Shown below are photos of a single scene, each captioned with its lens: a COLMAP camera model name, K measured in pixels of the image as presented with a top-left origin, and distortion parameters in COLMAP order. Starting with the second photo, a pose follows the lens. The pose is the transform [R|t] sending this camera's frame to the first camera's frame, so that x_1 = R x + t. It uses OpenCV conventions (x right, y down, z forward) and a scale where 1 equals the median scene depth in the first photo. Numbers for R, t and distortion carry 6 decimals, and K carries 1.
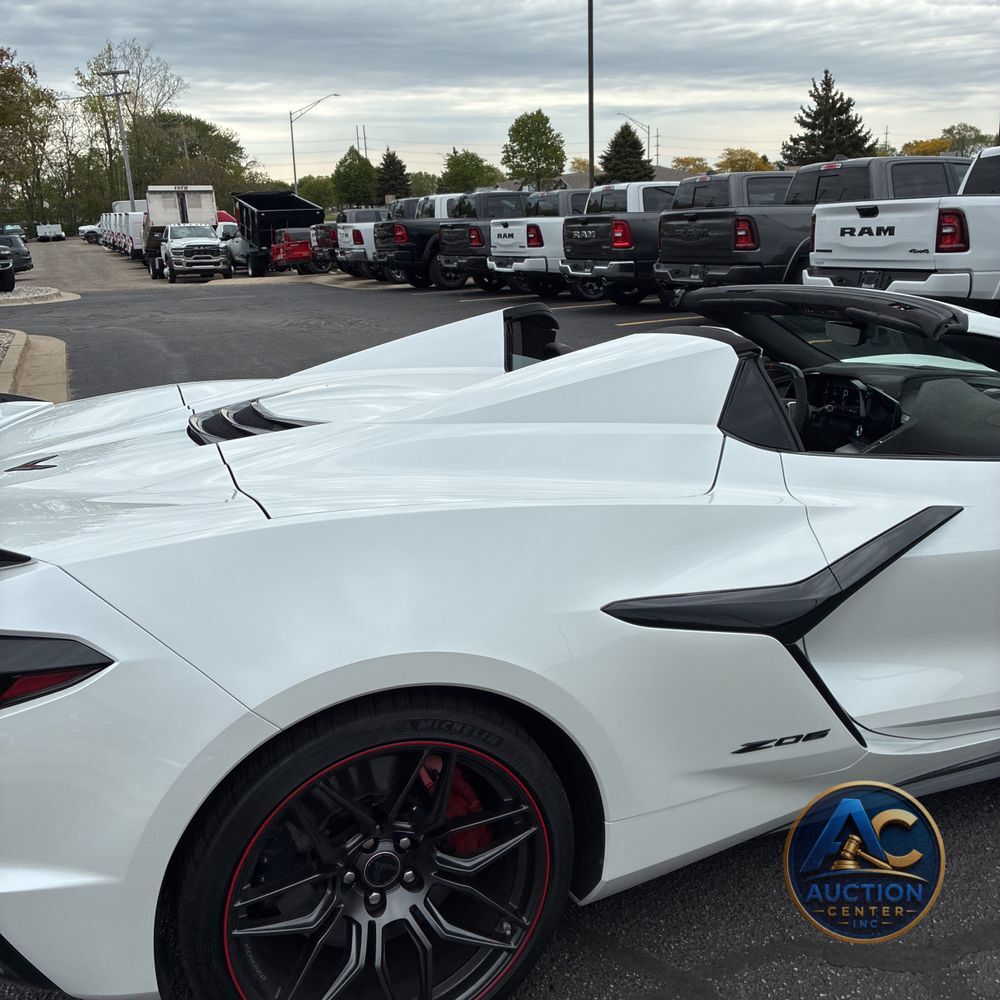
lens RADIAL K [[1017.3, 0, 491.9], [0, 1017.3, 485.5], [0, 0, 1]] dist [0.017730, 0.000000]
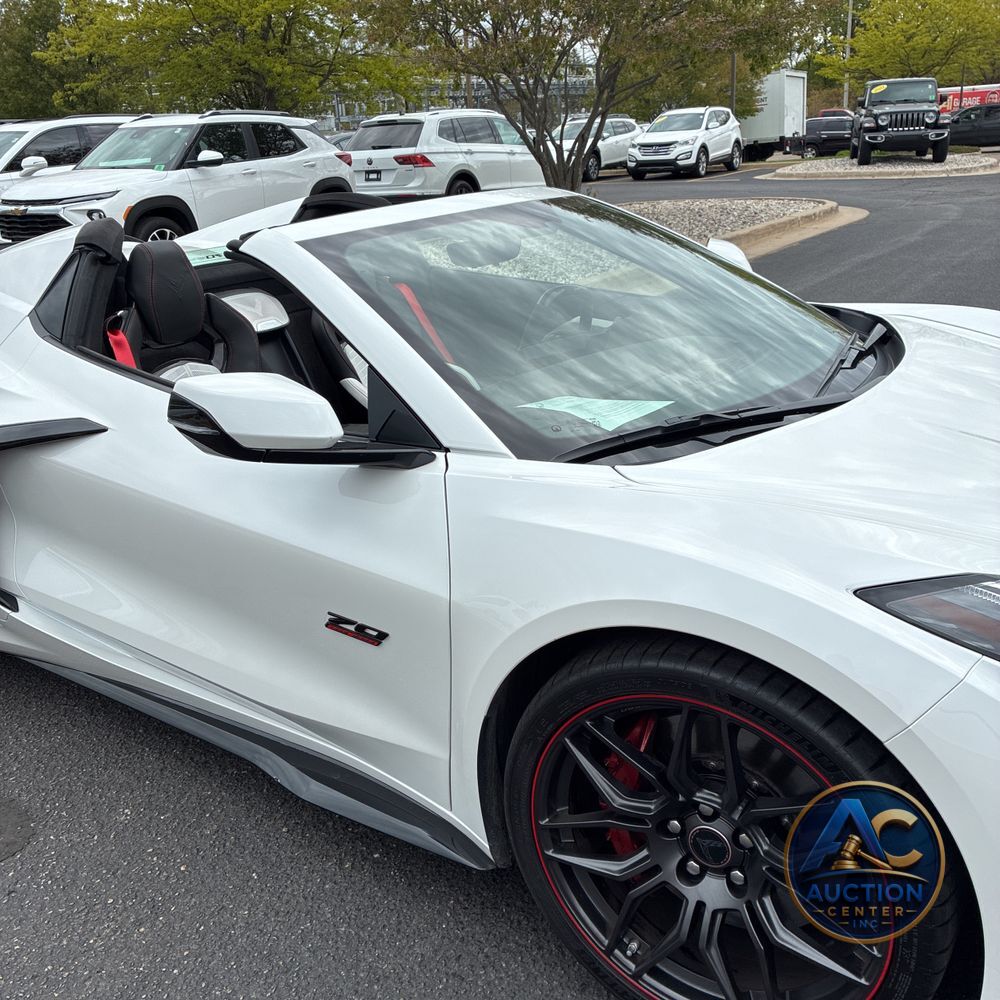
lens RADIAL K [[1017.3, 0, 509.4], [0, 1017.3, 499.1], [0, 0, 1]] dist [0.017730, 0.000000]
pose [[0.566193, 0.284698, -0.773545, 0.146324], [-0.179331, 0.958525, 0.221518, -0.020032], [0.804528, 0.013299, 0.593765, 0.073232]]
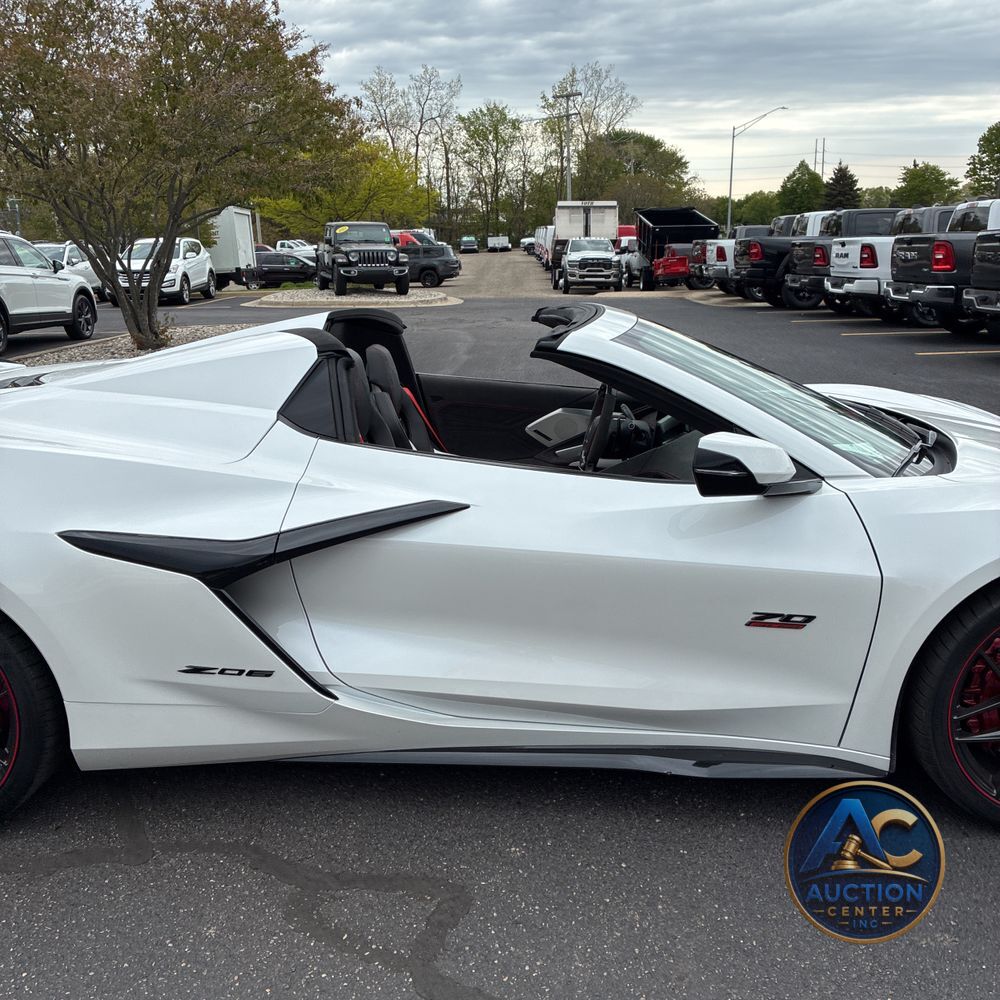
lens RADIAL K [[1017.3, 0, 511.6], [0, 1017.3, 510.7], [0, 0, 1]] dist [0.017730, 0.000000]
pose [[0.917282, 0.121095, -0.379381, 0.092507], [-0.117856, 0.992520, 0.031847, -0.001298], [0.380400, 0.015500, 0.924692, 0.001628]]
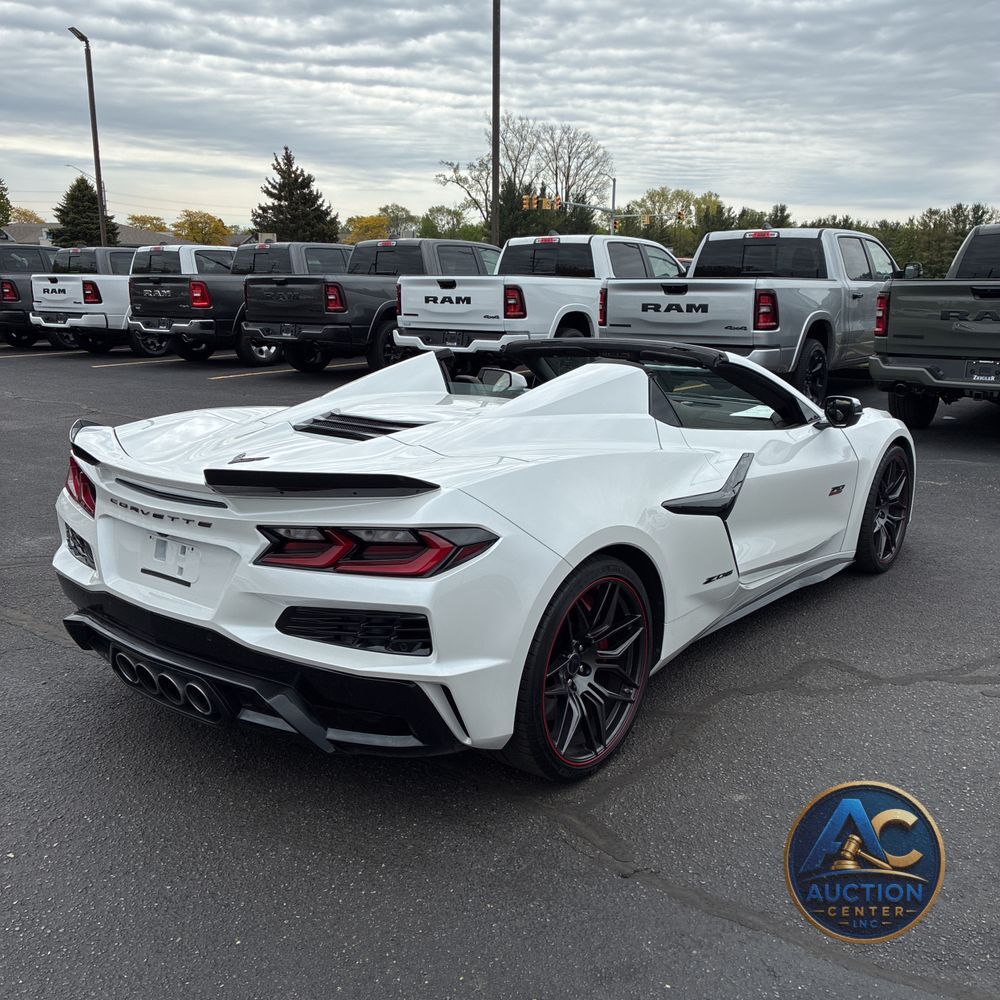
lens RADIAL K [[1017.3, 0, 517.0], [0, 1017.3, 486.1], [0, 0, 1]] dist [0.017730, 0.000000]
pose [[0.859502, -0.064582, 0.507036, -0.087383], [0.093454, 0.995120, -0.031670, 0.009958], [-0.502517, 0.074605, 0.861343, -0.039102]]
